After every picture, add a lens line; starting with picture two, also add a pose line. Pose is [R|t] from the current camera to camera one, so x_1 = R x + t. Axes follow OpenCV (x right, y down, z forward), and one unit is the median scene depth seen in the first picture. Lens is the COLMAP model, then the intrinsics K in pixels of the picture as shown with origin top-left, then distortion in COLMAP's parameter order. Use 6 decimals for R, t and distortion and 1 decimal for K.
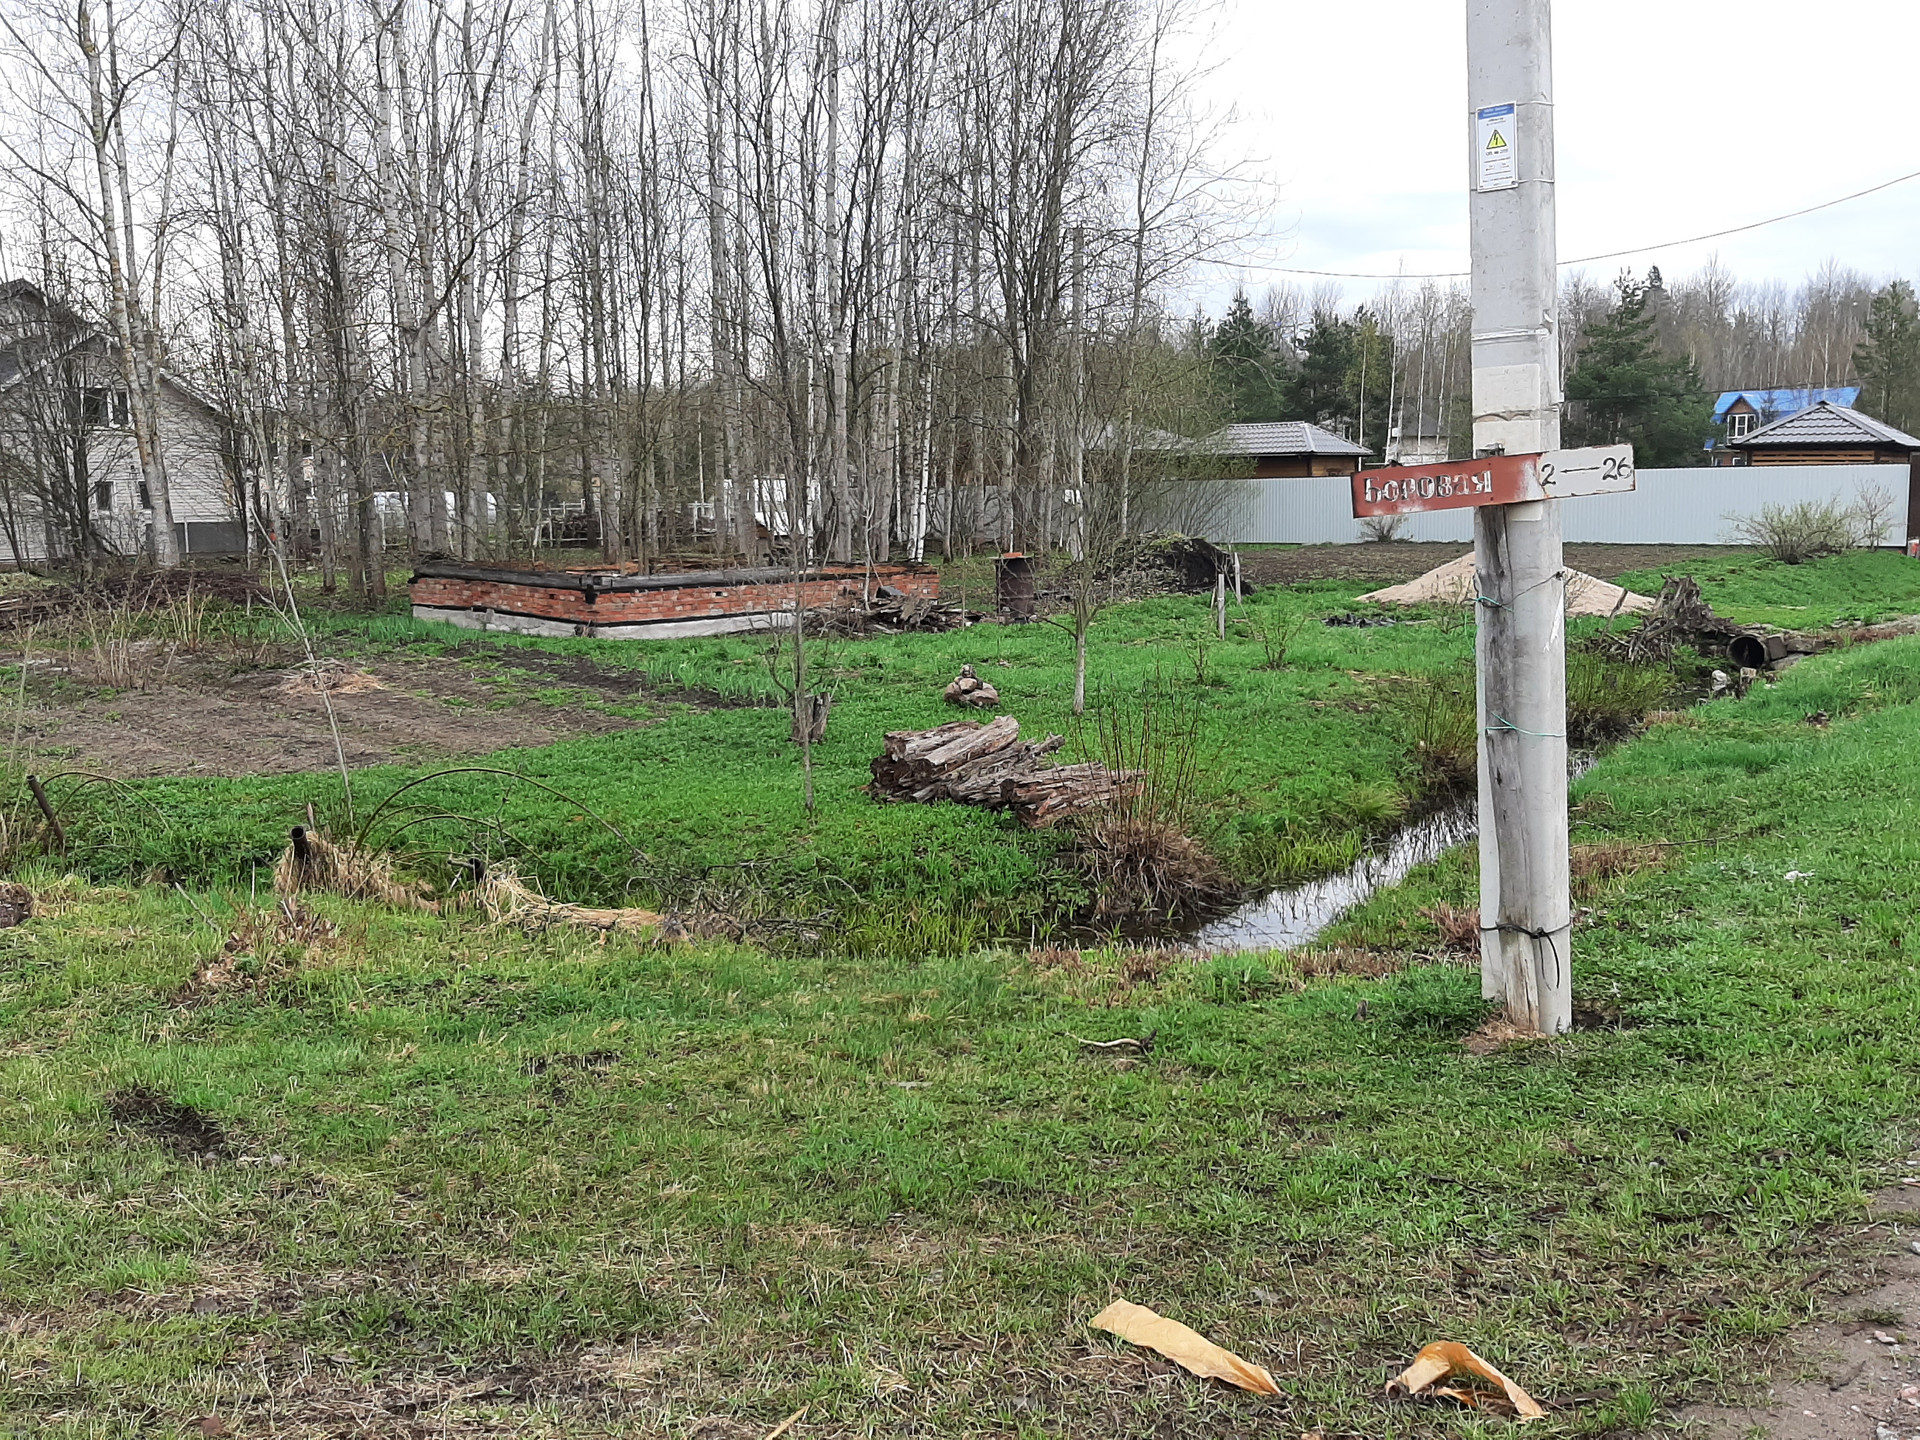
lens RADIAL K [[1659.7, 0, 982.8], [0, 1659.7, 720.5], [0, 0, 1]] dist [0.104420, -0.210328]
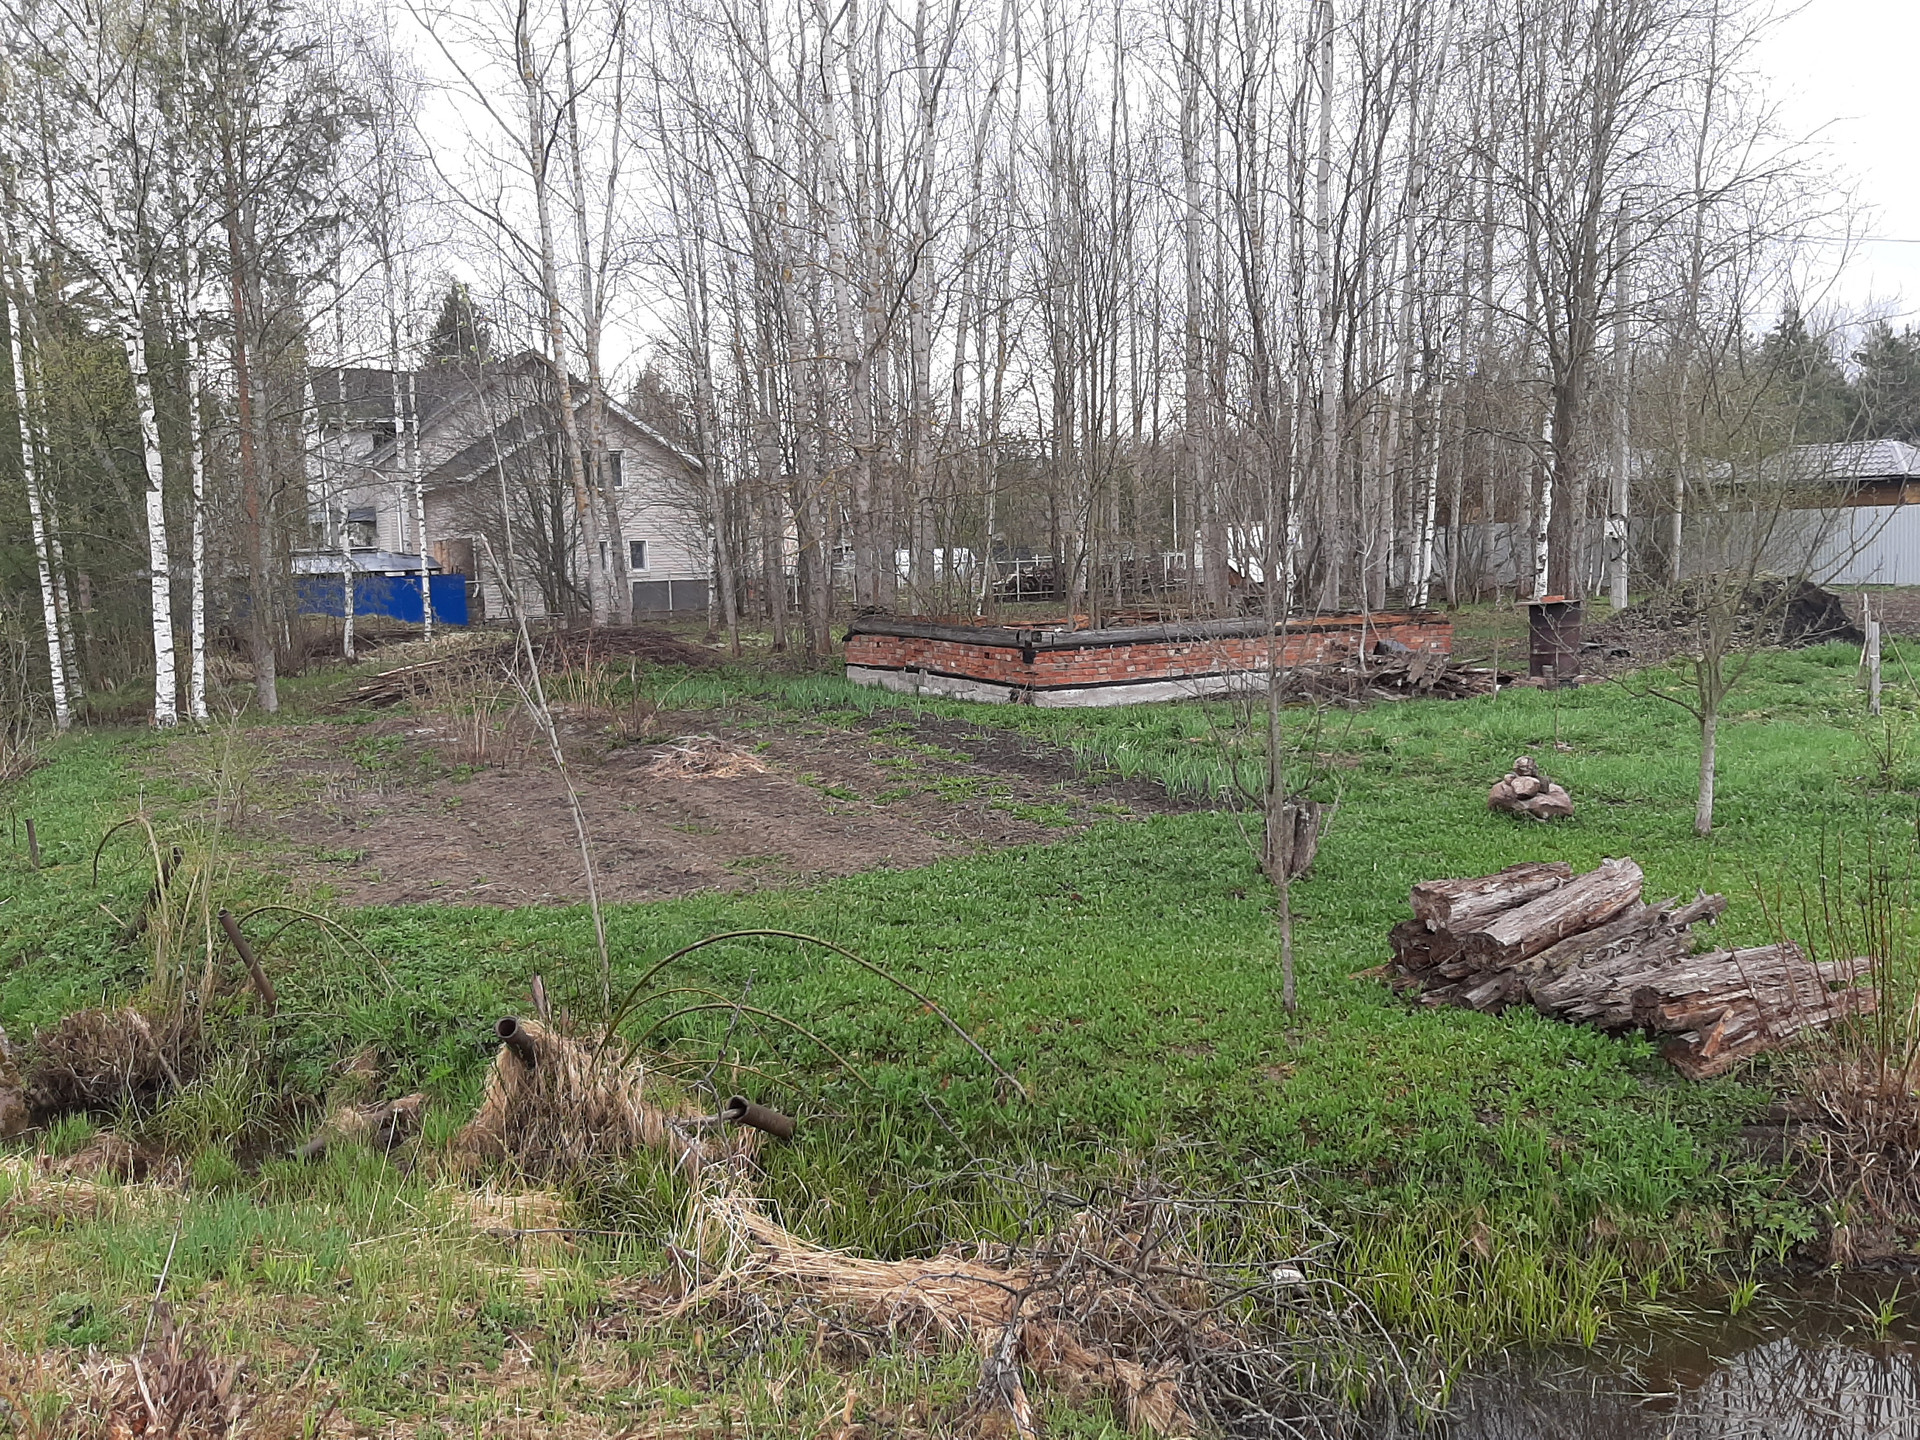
lens RADIAL K [[1659.7, 0, 982.8], [0, 1659.7, 720.5], [0, 0, 1]] dist [0.104420, -0.210328]
pose [[0.959846, 0.008463, -0.280401, -0.019688], [-0.017069, 0.999455, -0.028262, -0.016425], [0.280009, 0.031914, 0.959467, 0.179200]]
